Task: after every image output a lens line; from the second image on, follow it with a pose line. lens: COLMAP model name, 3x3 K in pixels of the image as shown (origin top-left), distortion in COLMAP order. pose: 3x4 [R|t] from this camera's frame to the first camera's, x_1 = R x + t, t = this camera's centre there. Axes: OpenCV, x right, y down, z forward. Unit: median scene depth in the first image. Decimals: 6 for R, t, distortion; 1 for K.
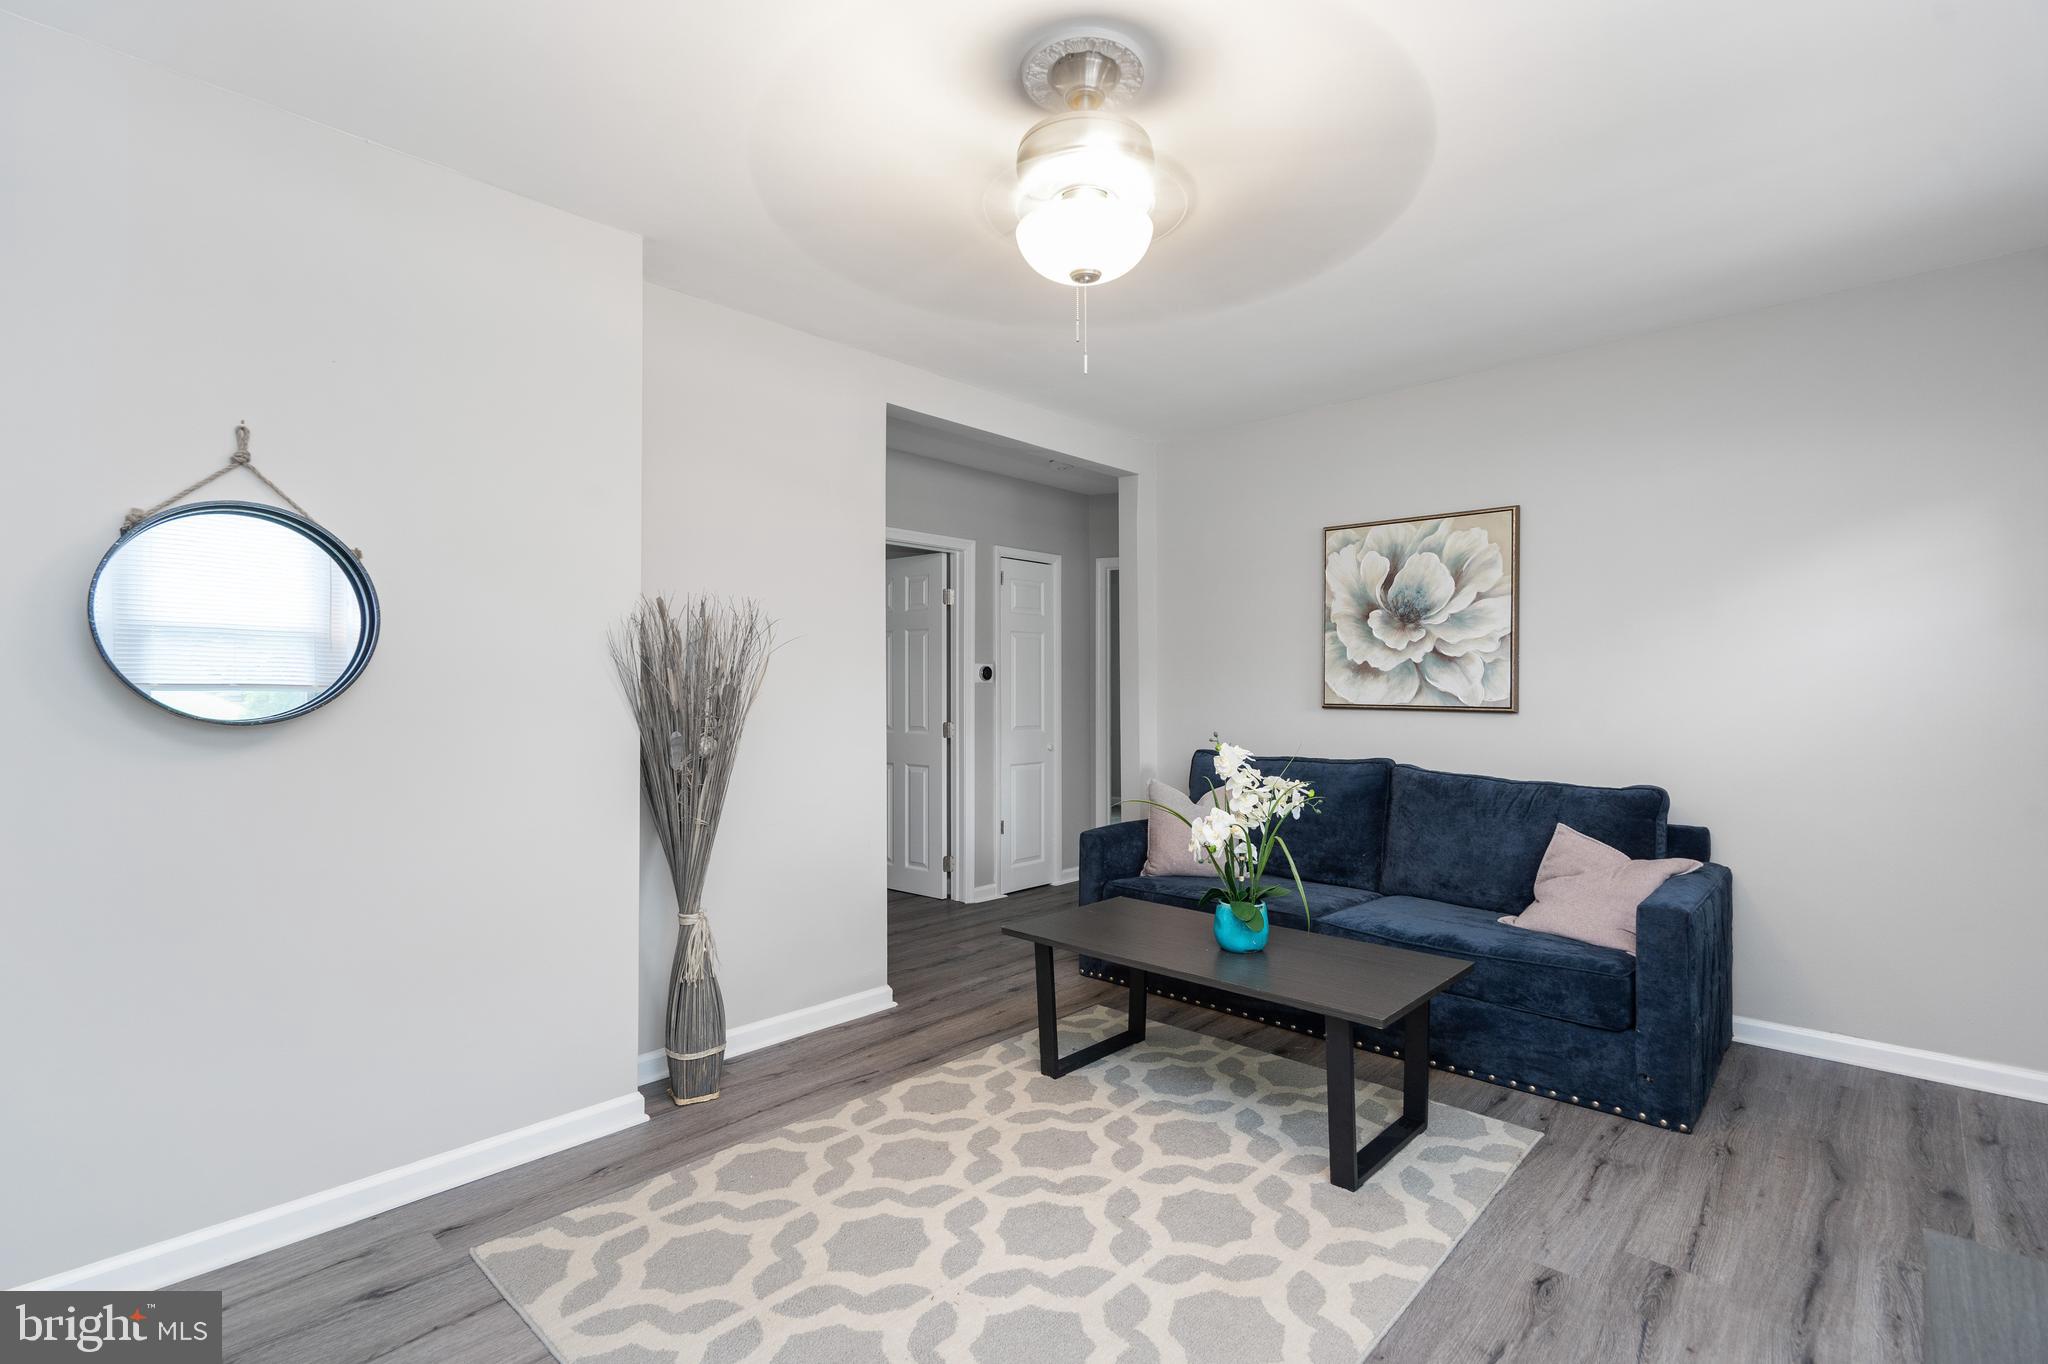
lens RADIAL K [[943.0, 0, 1030.2], [0, 943.0, 688.9], [0, 0, 1]] dist [0.000048, -0.000088]
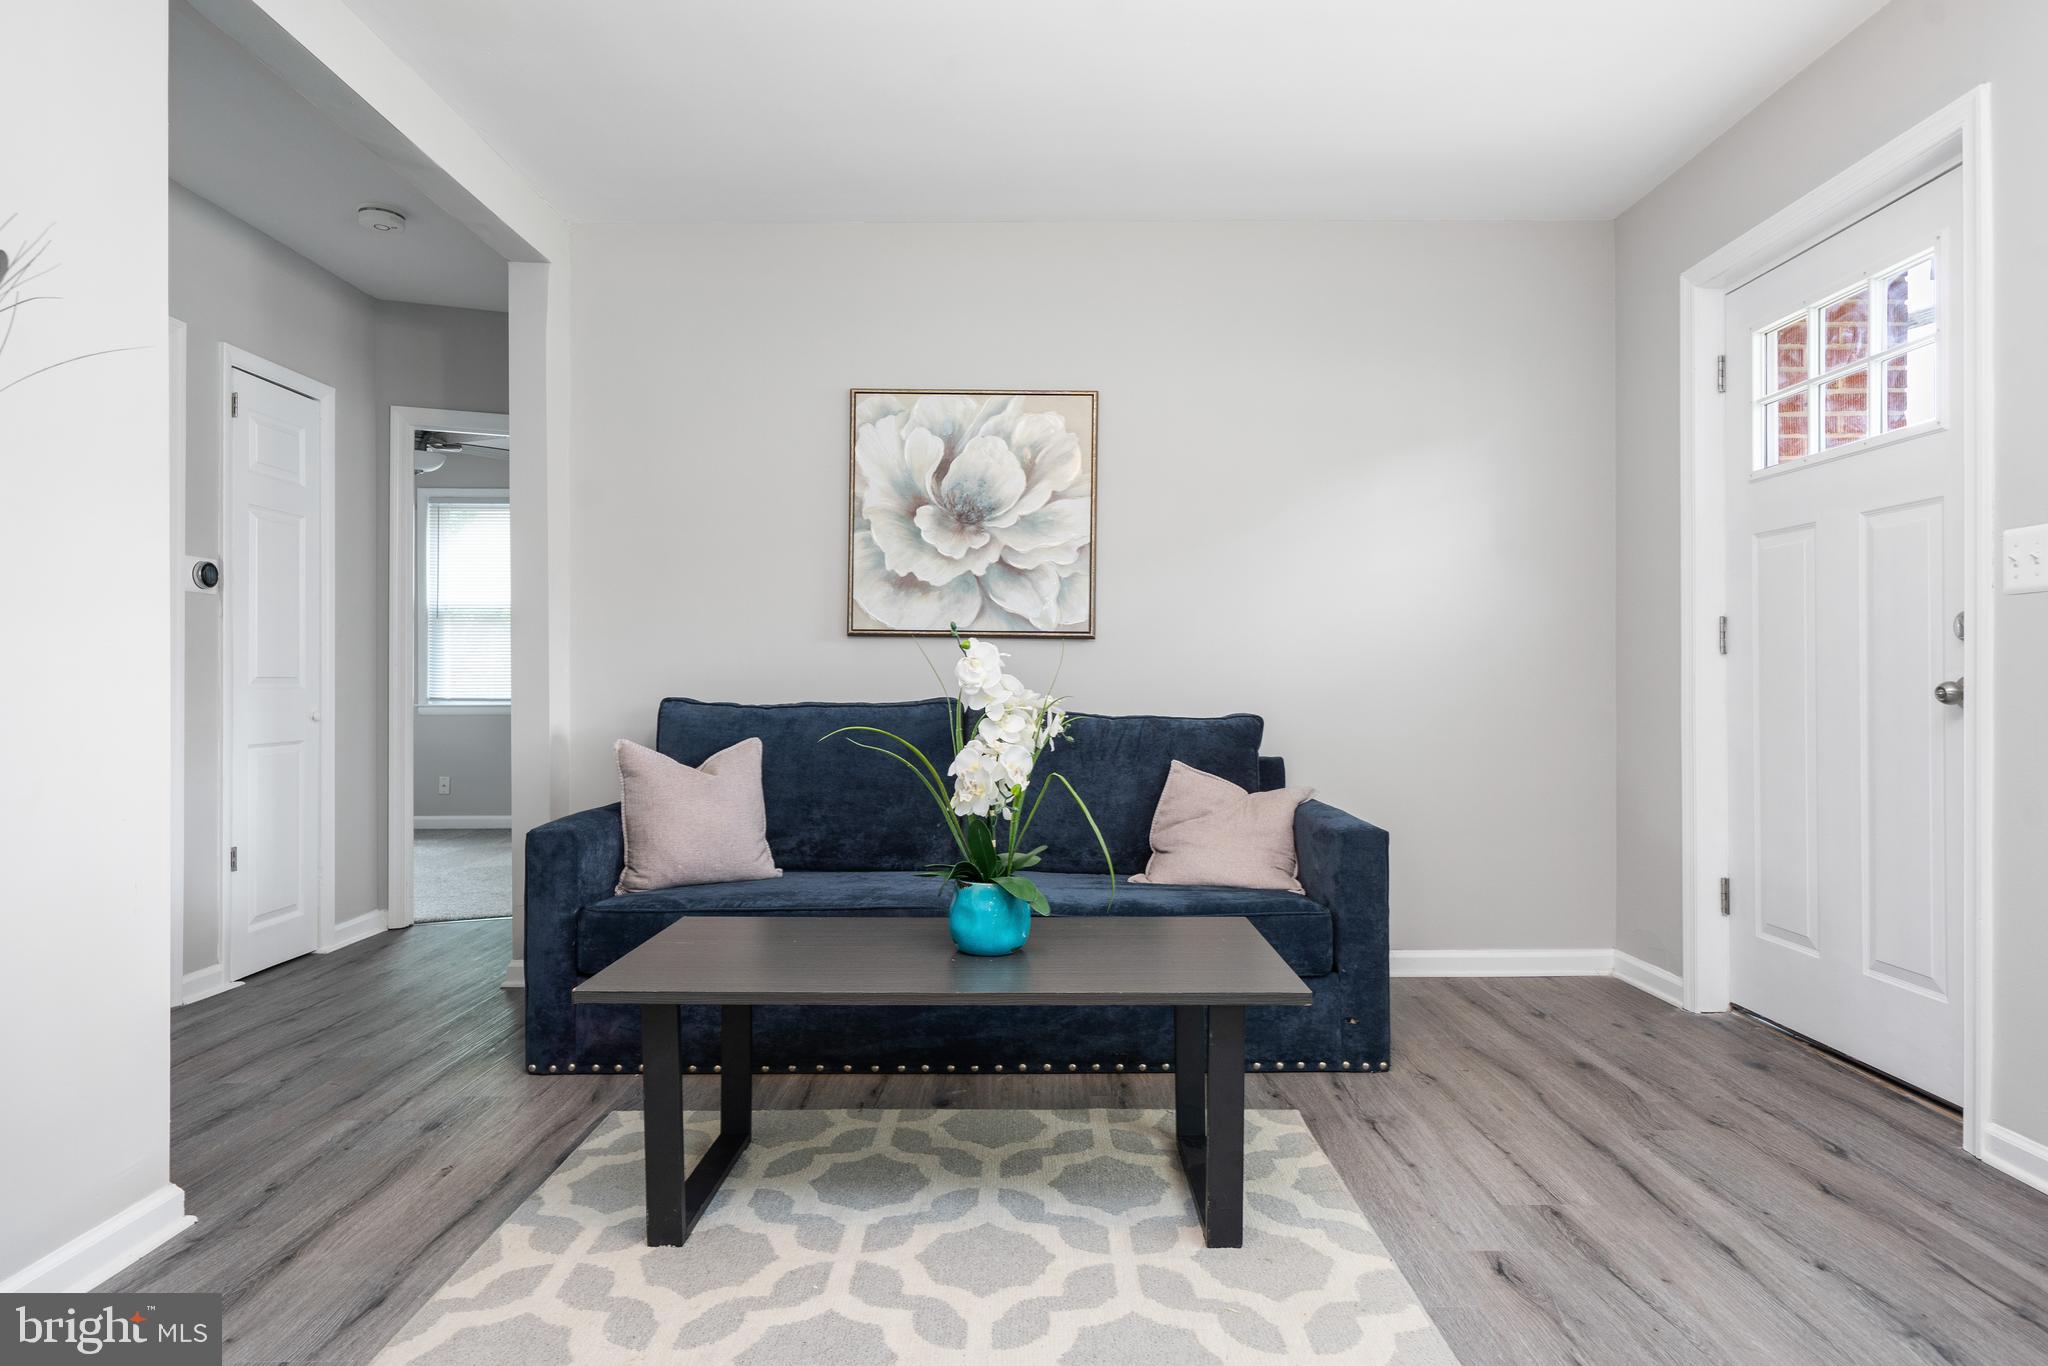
lens RADIAL K [[1154.3, 0, 1028.0], [0, 1154.3, 683.6], [0, 0, 1]] dist [0.003451, 0.000842]
pose [[0.729978, 0.002203, 0.683467, -0.263391], [-0.002079, 0.999997, -0.001004, 0.076674], [-0.683468, -0.000688, 0.729980, 0.334421]]
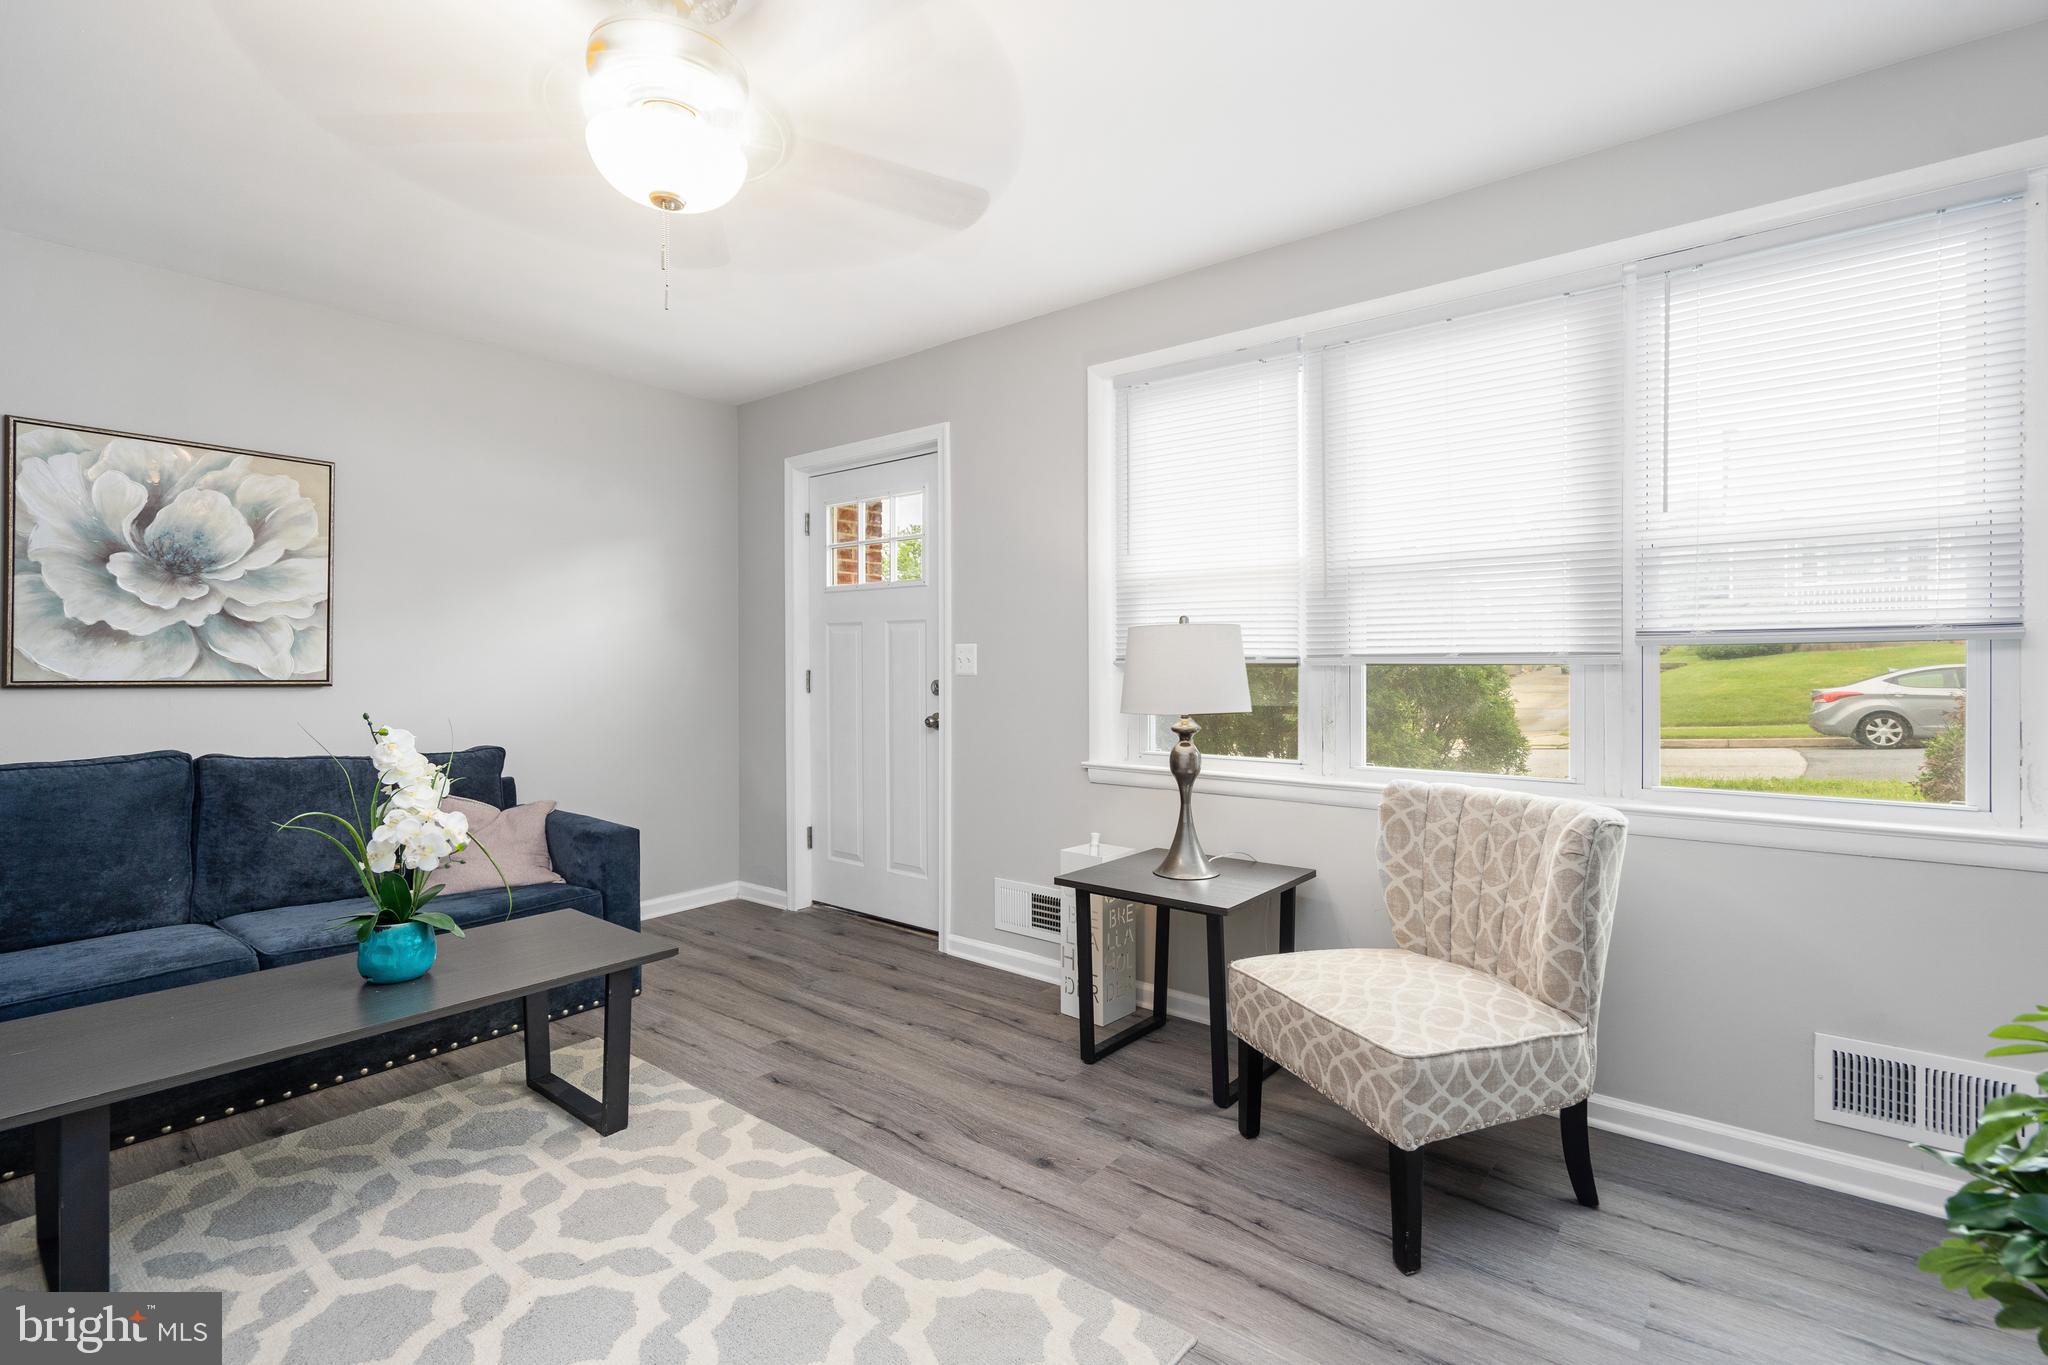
lens RADIAL K [[943.0, 0, 1034.1], [0, 943.0, 673.1], [0, 0, 1]] dist [0.000048, -0.000088]
pose [[-0.077740, -0.007652, 0.996944, -0.534336], [0.000131, 0.999970, 0.007686, 0.006577], [-0.996974, 0.000728, -0.077737, 0.439776]]
